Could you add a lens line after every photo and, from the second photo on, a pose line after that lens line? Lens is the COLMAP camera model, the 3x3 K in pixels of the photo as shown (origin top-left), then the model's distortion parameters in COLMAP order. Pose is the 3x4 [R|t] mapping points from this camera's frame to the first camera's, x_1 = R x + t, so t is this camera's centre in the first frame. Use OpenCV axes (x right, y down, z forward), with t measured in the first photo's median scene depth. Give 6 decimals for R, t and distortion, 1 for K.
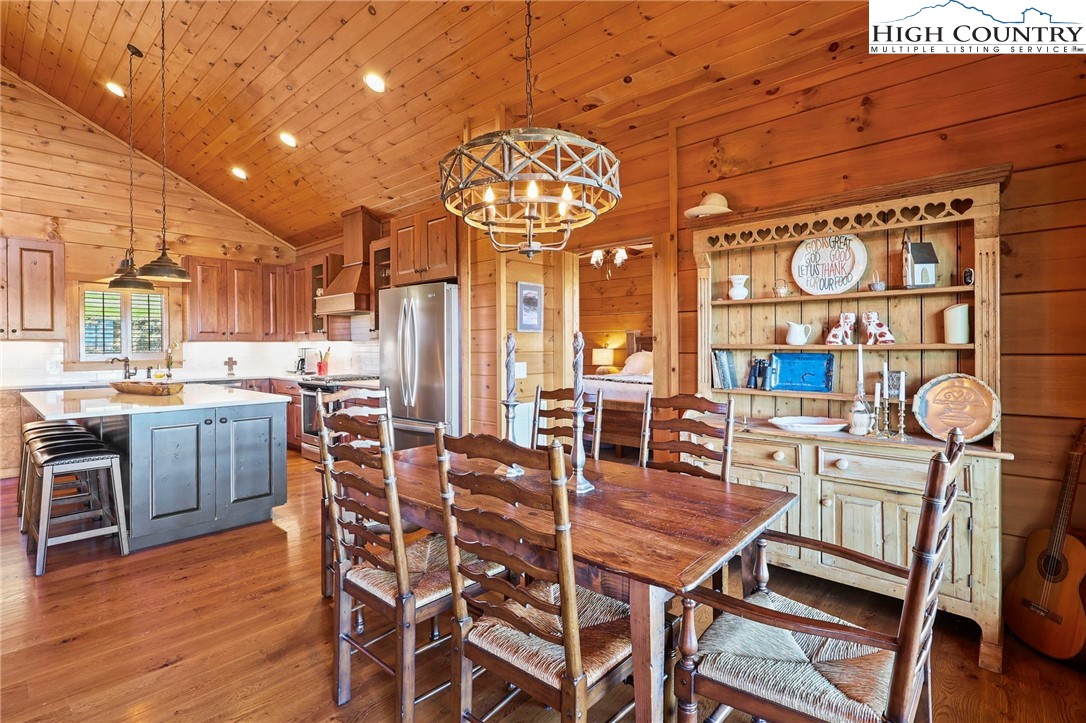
lens RADIAL K [[513.4, 0, 542.3], [0, 513.4, 347.2], [0, 0, 1]] dist [-0.004323, -0.000031]
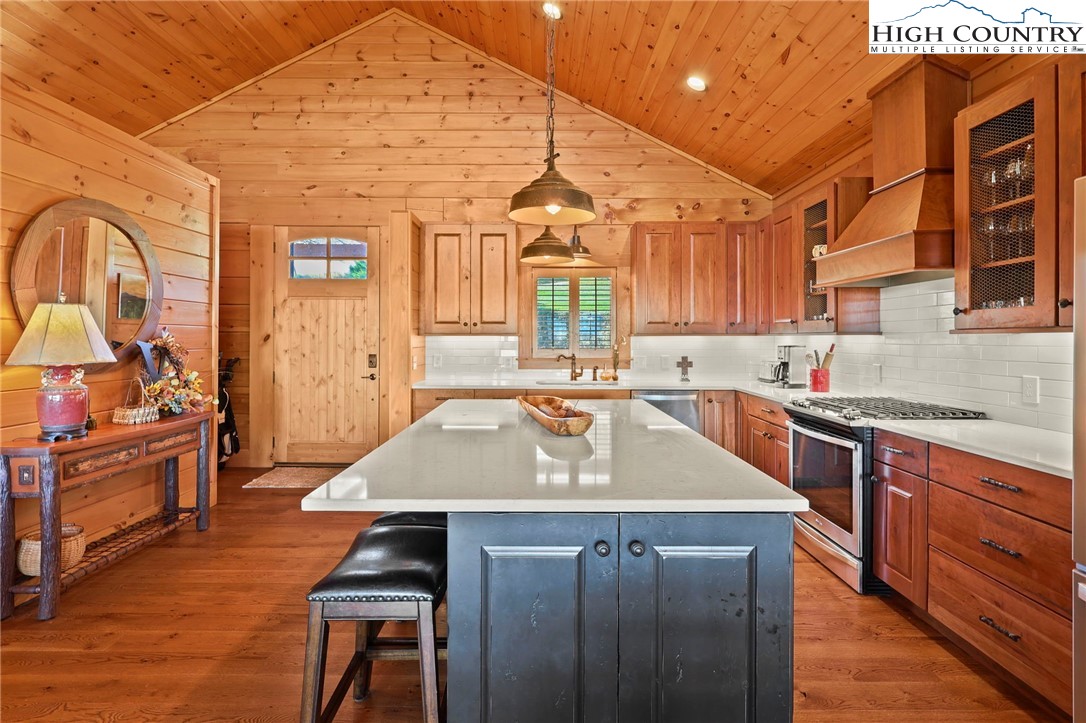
lens RADIAL K [[513.4, 0, 542.3], [0, 513.4, 347.2], [0, 0, 1]] dist [-0.004323, -0.000031]
pose [[0.668858, 0.017598, -0.743182, -0.210042], [-0.003816, 0.999788, 0.020239, -0.008011], [0.743380, -0.010701, 0.668784, 0.376929]]
